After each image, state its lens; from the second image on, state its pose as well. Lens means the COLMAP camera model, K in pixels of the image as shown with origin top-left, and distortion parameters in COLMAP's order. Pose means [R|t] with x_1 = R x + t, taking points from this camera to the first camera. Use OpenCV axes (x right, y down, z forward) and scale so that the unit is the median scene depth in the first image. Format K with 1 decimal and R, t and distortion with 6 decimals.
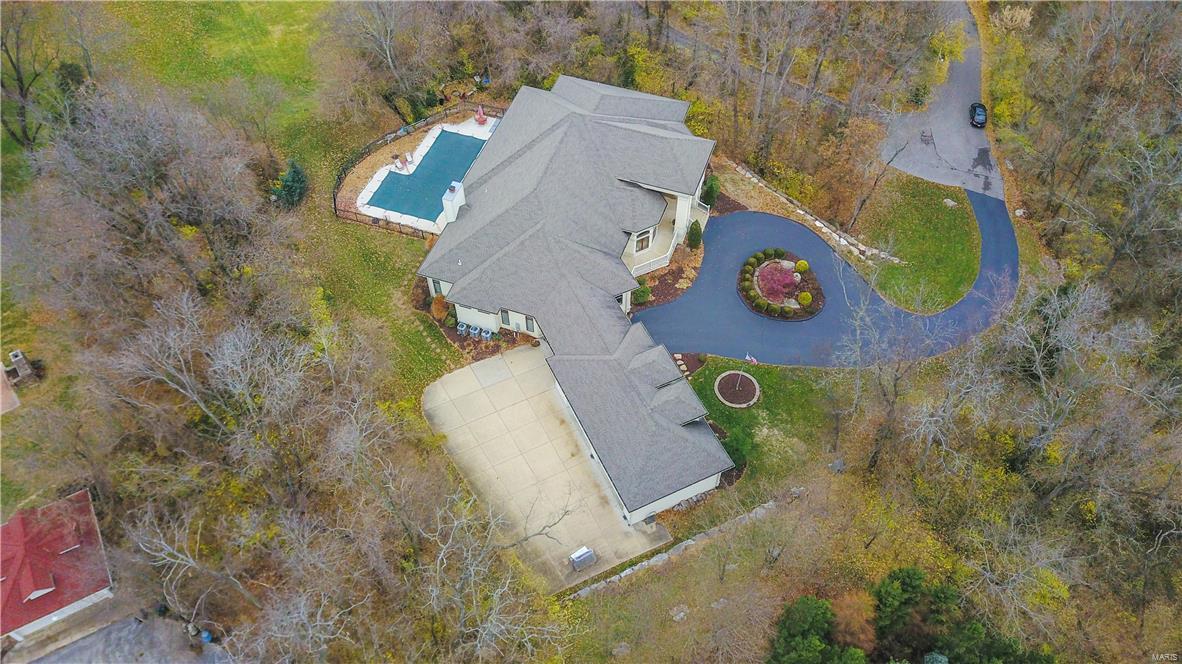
lens RADIAL K [[884.0, 0, 591.0], [0, 884.0, 332.0], [0, 0, 1]] dist [0.036856, -0.001817]
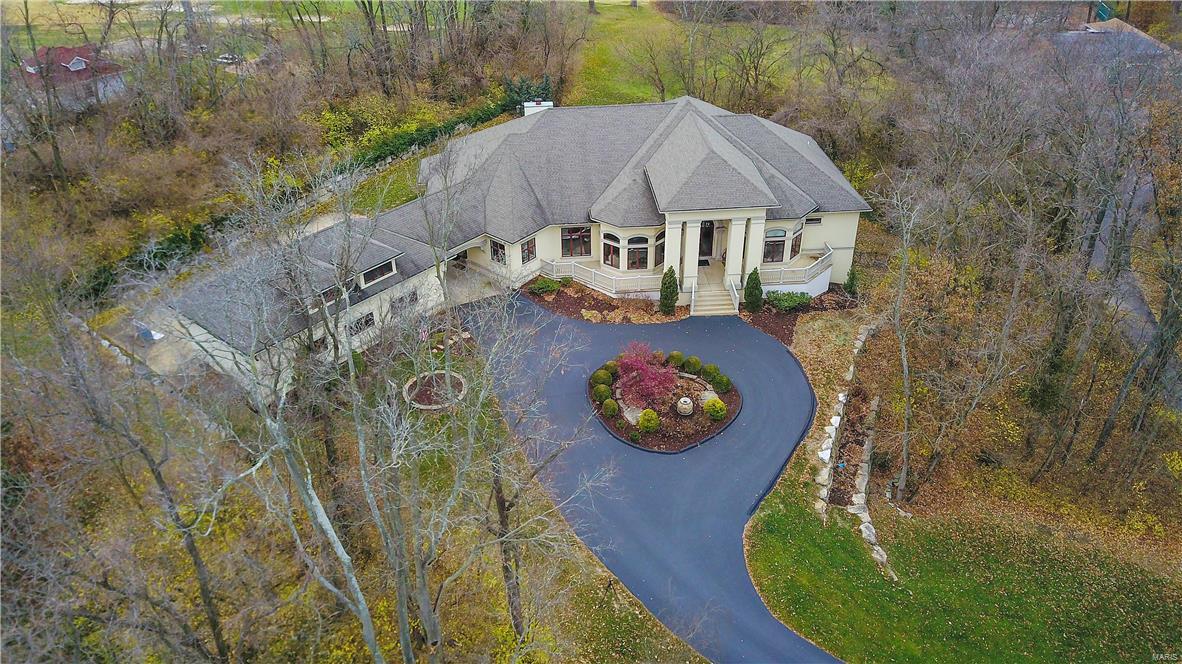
lens RADIAL K [[884.0, 0, 591.0], [0, 884.0, 332.0], [0, 0, 1]] dist [0.036856, -0.001817]
pose [[0.413954, 0.494668, -0.764163, 0.604773], [-0.722933, 0.688785, 0.054254, -0.076844], [0.553182, 0.529980, 0.642737, 0.502445]]
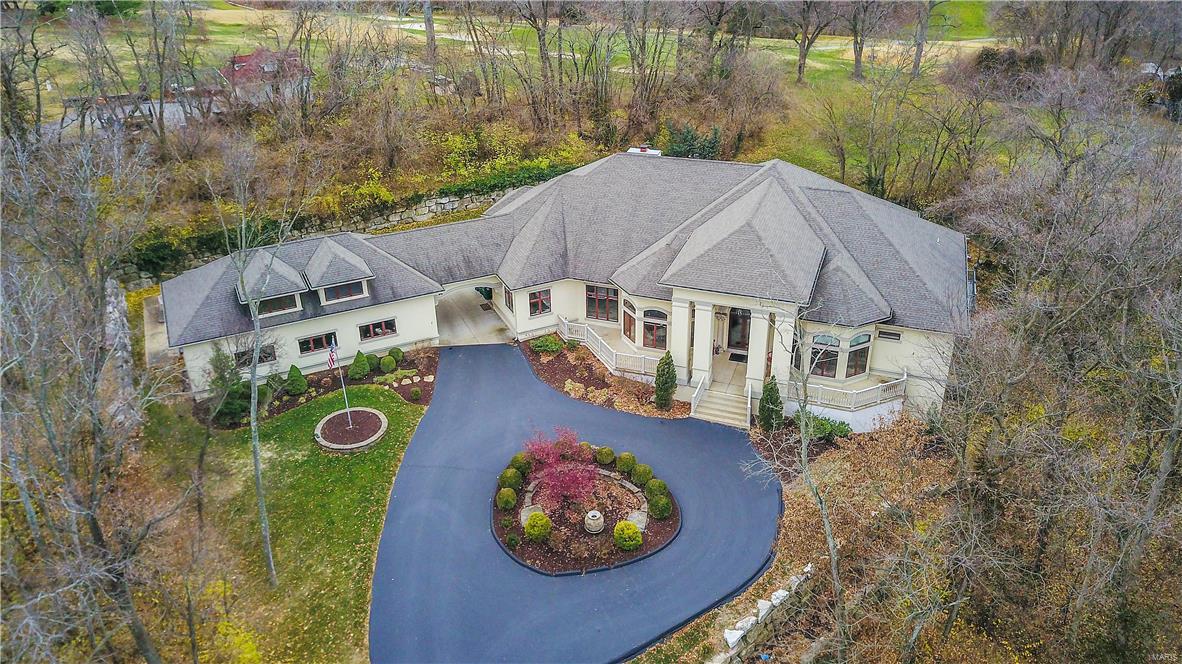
lens RADIAL K [[884.0, 0, 591.0], [0, 884.0, 332.0], [0, 0, 1]] dist [0.036856, -0.001817]
pose [[-0.001886, 0.485138, -0.874436, 0.572146], [-0.792541, 0.532521, 0.297153, -0.245496], [0.609815, 0.693587, 0.383488, 0.684225]]
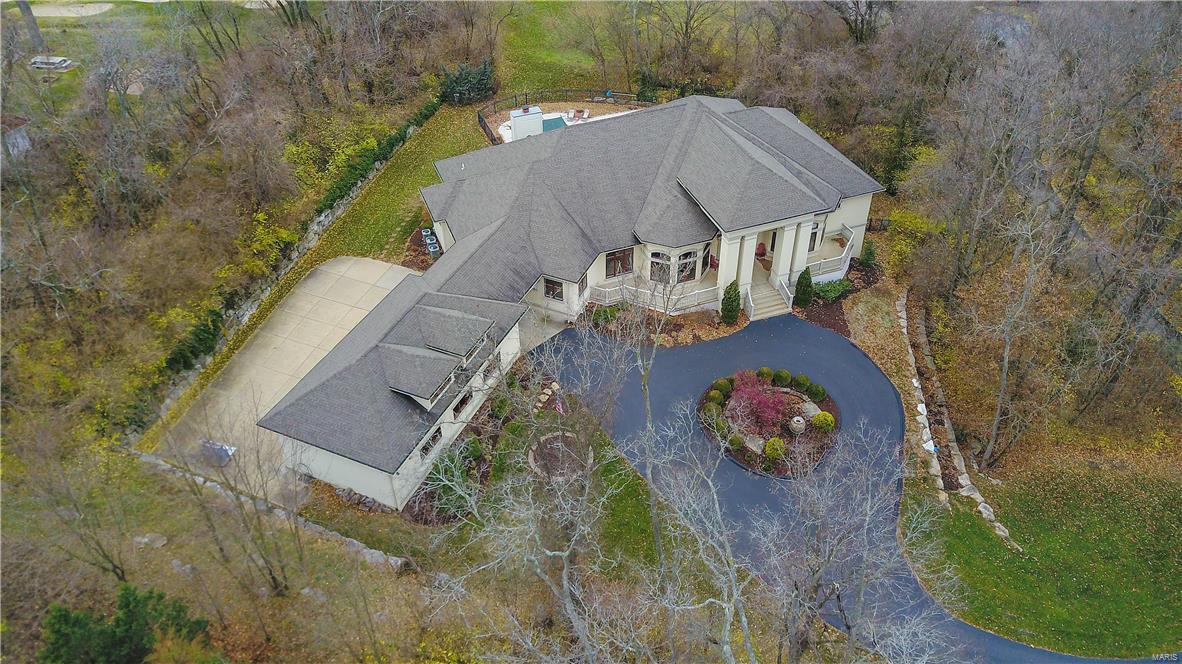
lens RADIAL K [[884.0, 0, 591.0], [0, 884.0, 332.0], [0, 0, 1]] dist [0.036856, -0.001817]
pose [[0.644123, 0.487479, -0.589465, 0.450042], [-0.605313, 0.795981, -0.003175, -0.019885], [0.467655, 0.358856, 0.807788, 0.355043]]
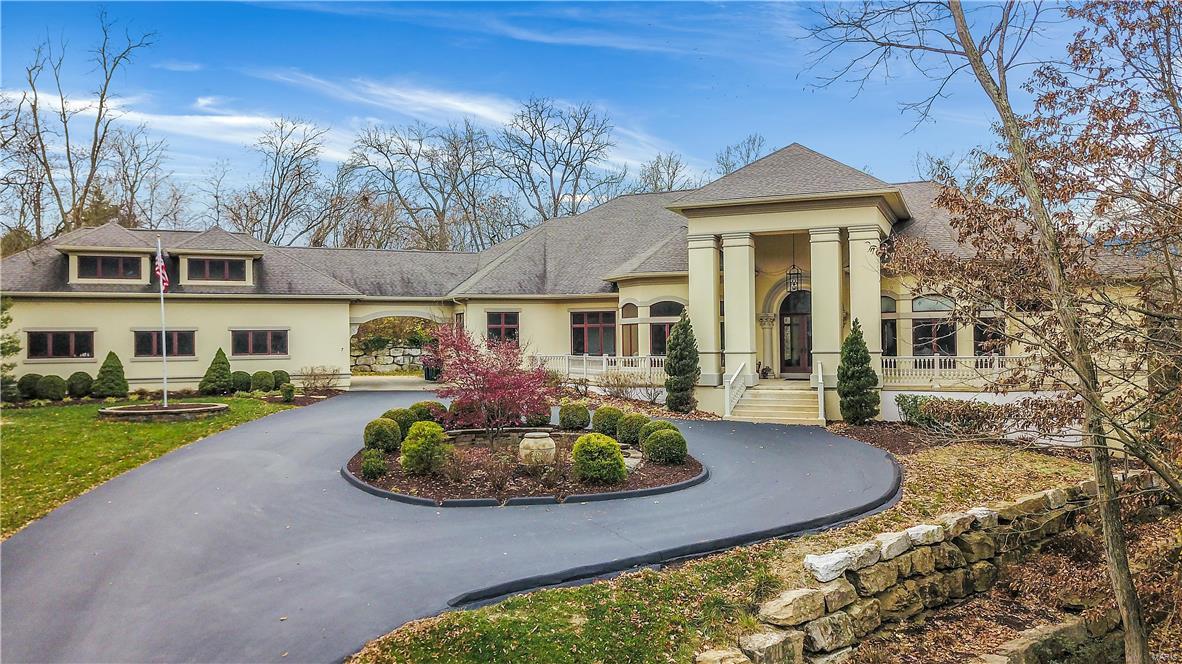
lens RADIAL K [[915.5, 0, 591.0], [0, 915.5, 332.0], [0, 0, 1]] dist [0.011089, 0.002345]
pose [[-0.053682, -0.003382, -0.998552, 0.463639], [-0.789229, 0.612771, 0.040354, -0.098227], [0.611748, 0.790253, -0.035564, 0.923159]]
